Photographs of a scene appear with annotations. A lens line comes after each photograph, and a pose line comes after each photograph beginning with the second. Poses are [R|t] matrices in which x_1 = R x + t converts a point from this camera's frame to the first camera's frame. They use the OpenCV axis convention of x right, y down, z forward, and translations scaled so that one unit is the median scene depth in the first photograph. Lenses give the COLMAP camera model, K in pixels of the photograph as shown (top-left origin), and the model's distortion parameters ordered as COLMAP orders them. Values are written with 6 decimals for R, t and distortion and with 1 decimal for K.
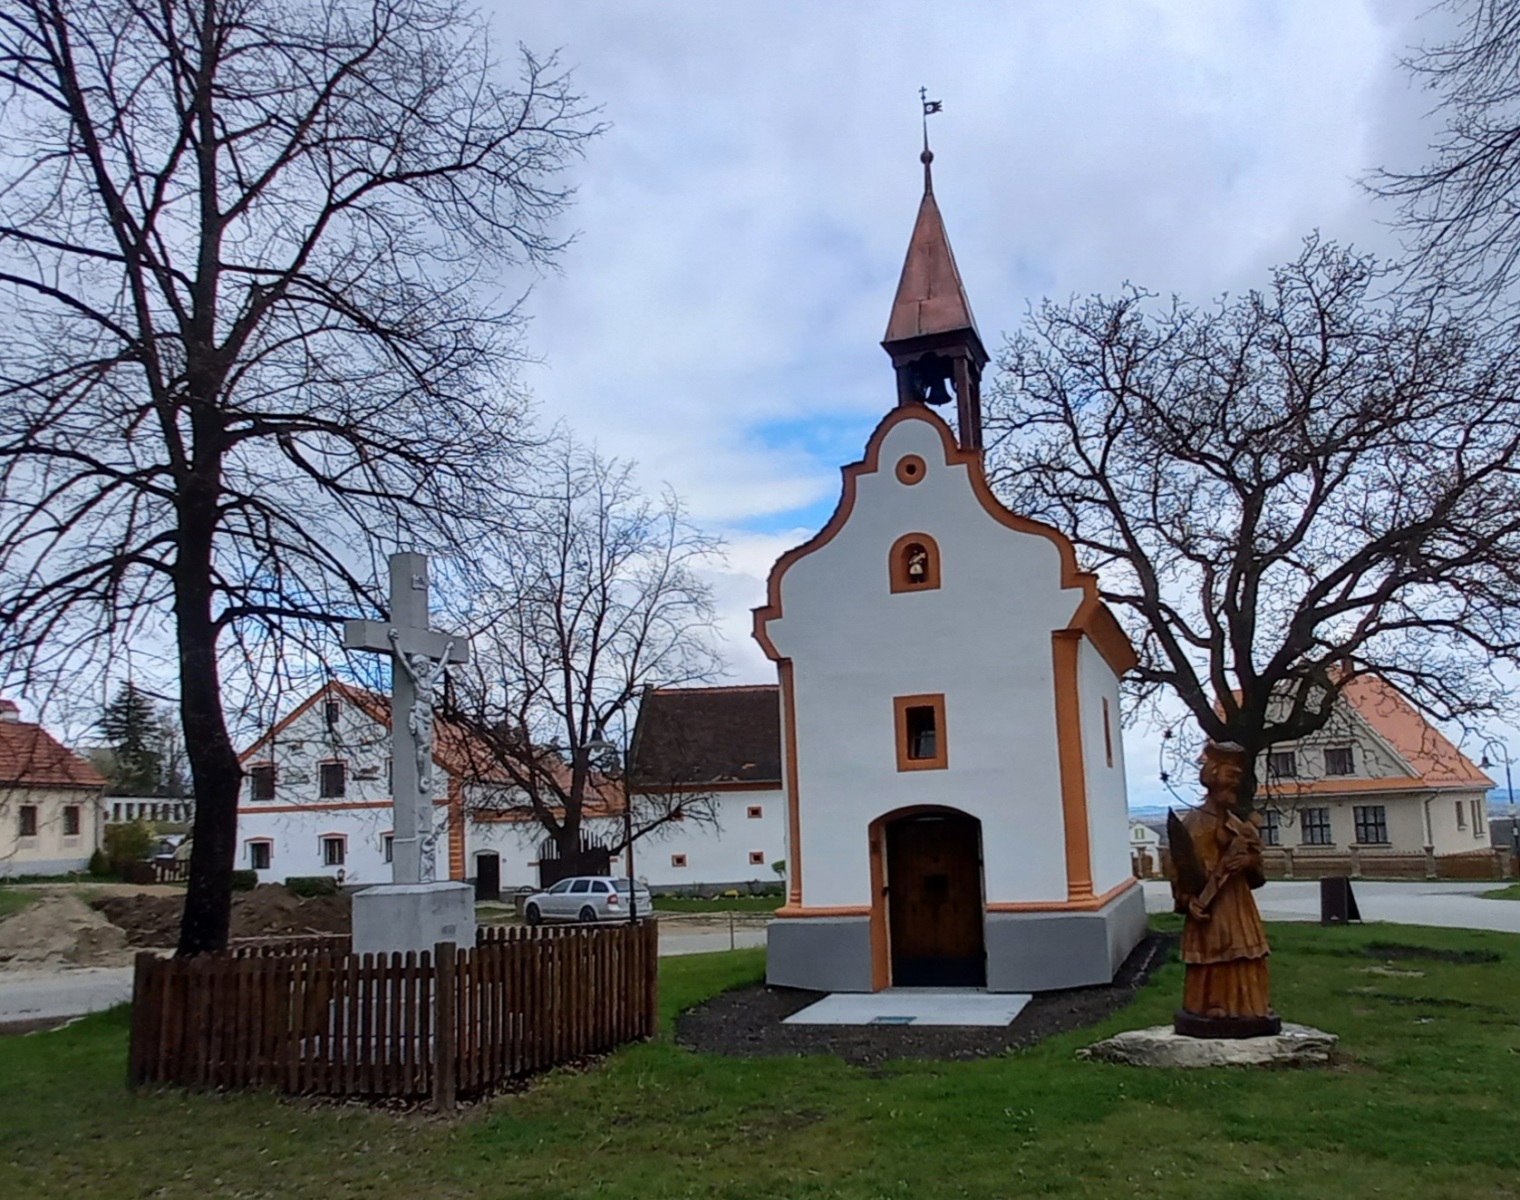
lens RADIAL K [[1258.1, 0, 757.0], [0, 1258.1, 609.0], [0, 0, 1]] dist [-0.010640, 0.014631]
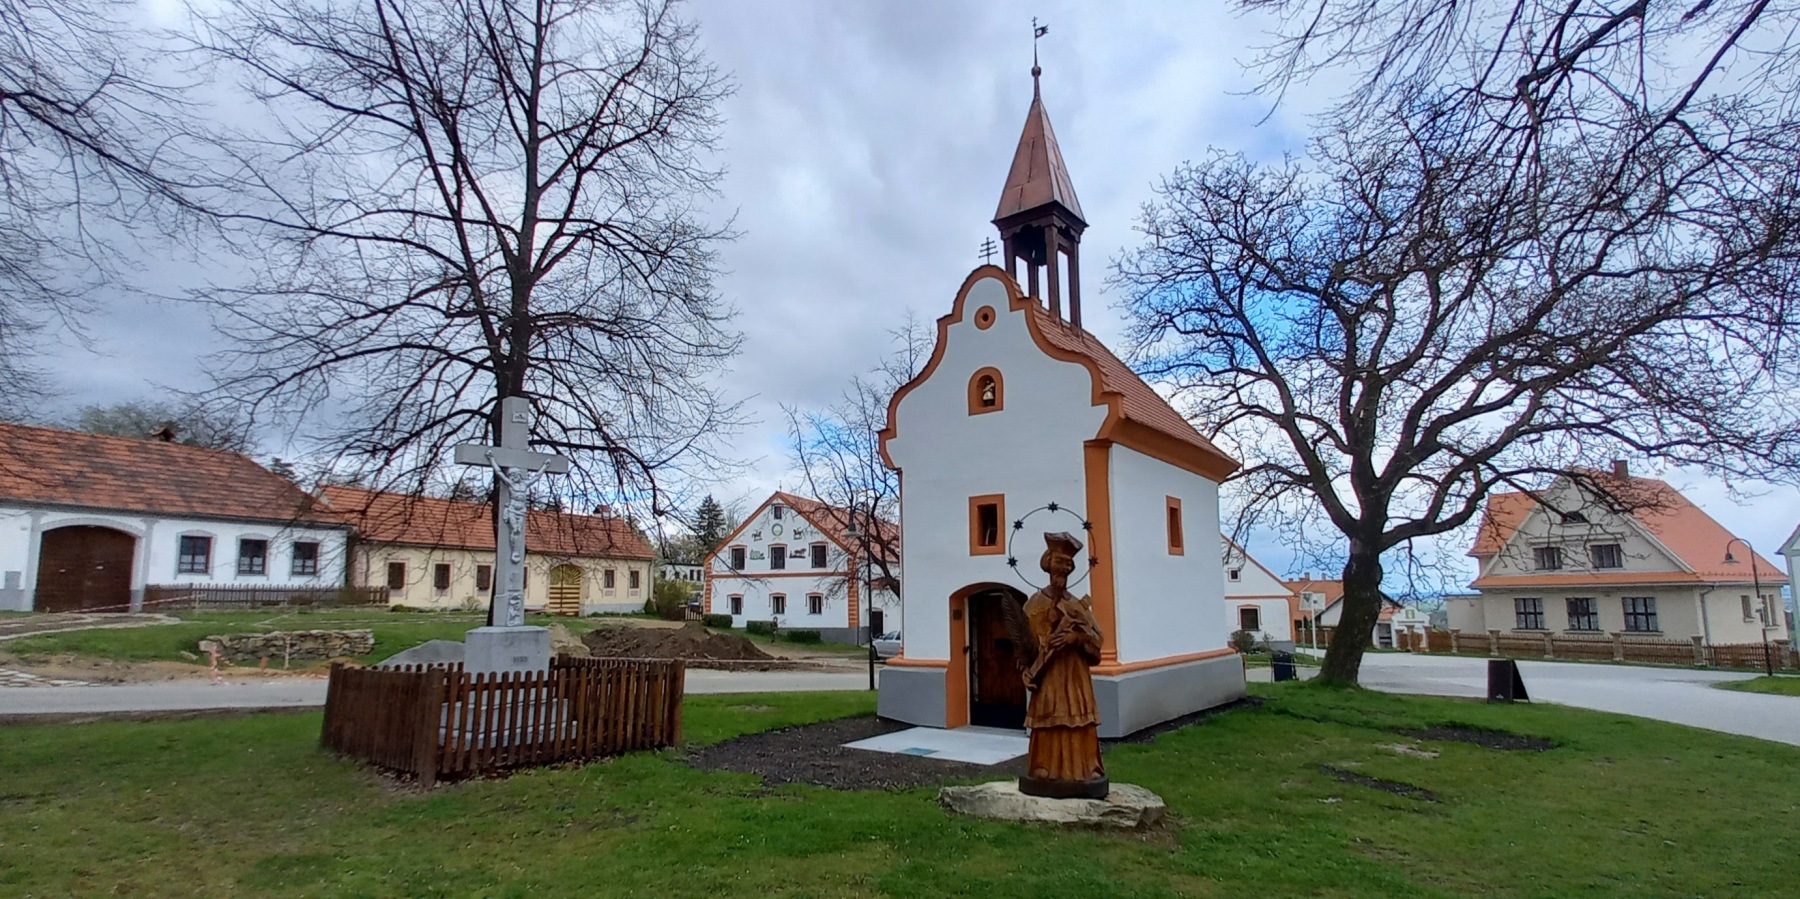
lens RADIAL K [[869.0, 0, 901.1], [0, 869.0, 440.6], [0, 0, 1]] dist [-0.001778, -0.000704]
pose [[0.938841, -0.029217, -0.343109, 0.335489], [0.028210, 0.999571, -0.007927, 0.017596], [0.343193, -0.002237, 0.939262, 0.146490]]
